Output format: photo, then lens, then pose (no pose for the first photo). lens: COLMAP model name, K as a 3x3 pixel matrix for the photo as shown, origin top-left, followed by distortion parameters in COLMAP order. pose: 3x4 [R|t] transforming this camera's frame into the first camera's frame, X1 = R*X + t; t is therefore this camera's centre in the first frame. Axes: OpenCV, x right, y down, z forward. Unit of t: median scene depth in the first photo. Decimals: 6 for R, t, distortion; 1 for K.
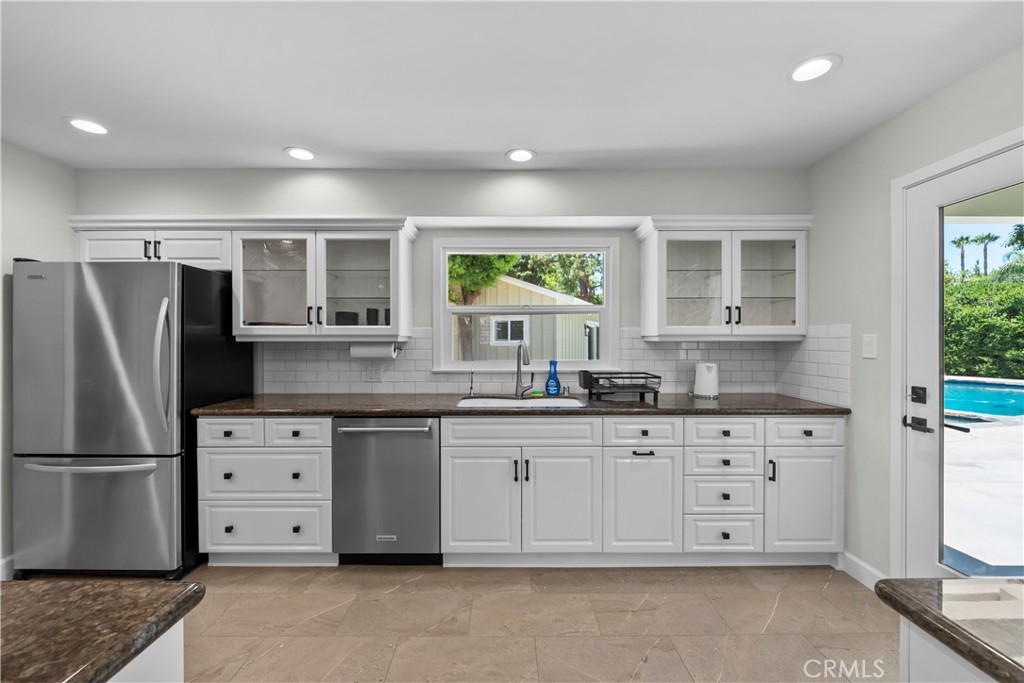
lens RADIAL K [[400.8, 0, 510.3], [0, 400.8, 340.1], [0, 0, 1]] dist [-0.000614, 0.000047]
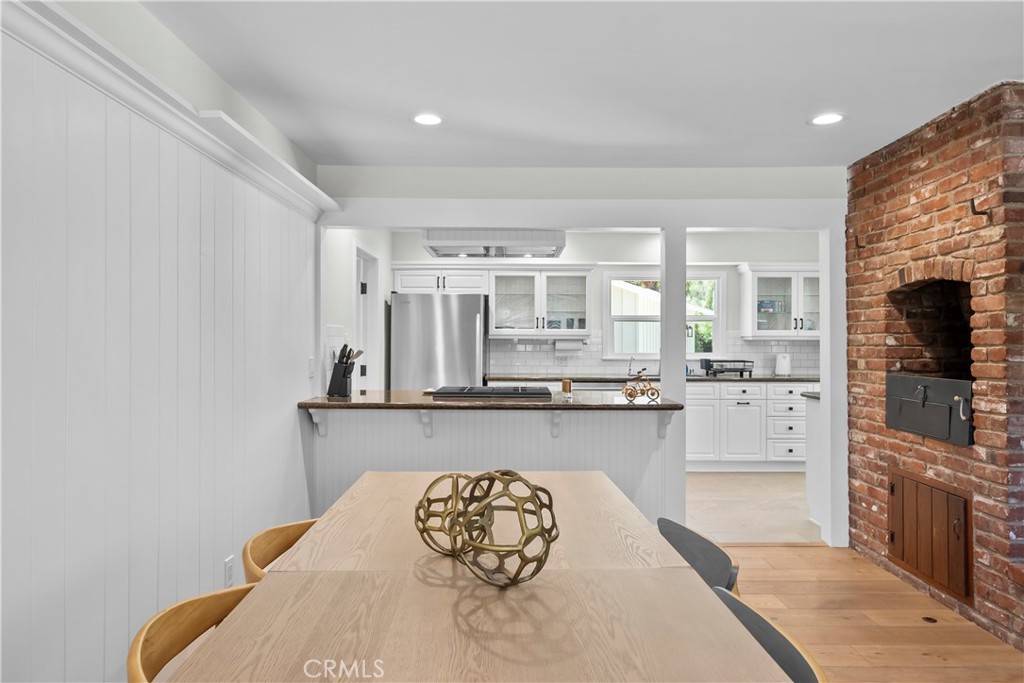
lens RADIAL K [[659.9, 0, 510.1], [0, 659.9, 335.6], [0, 0, 1]] dist [0.007103, 0.001024]
pose [[0.999984, 0.004414, -0.003492, -0.597668], [-0.004450, 0.999938, -0.010193, 0.017869], [0.003446, 0.010208, 0.999942, -1.668267]]
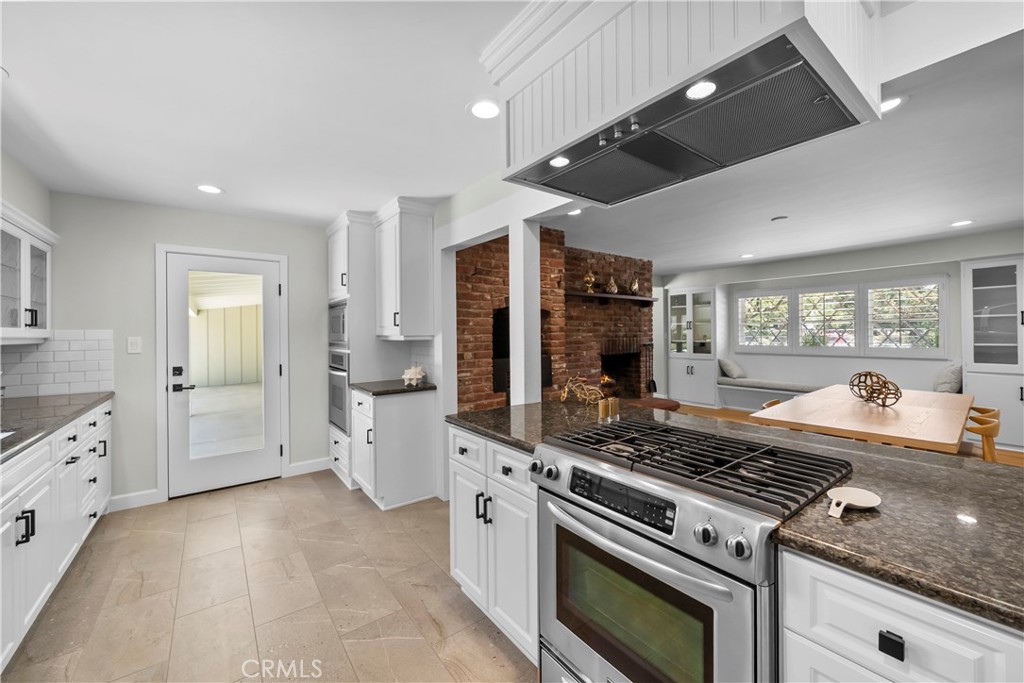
lens RADIAL K [[394.1, 0, 509.1], [0, 394.1, 333.8], [0, 0, 1]] dist [-0.000931, -0.000041]
pose [[-0.598744, 0.009351, 0.800886, -0.928496], [0.013978, 0.999902, -0.001225, -0.004987], [-0.800819, 0.010461, -0.598816, 0.633872]]
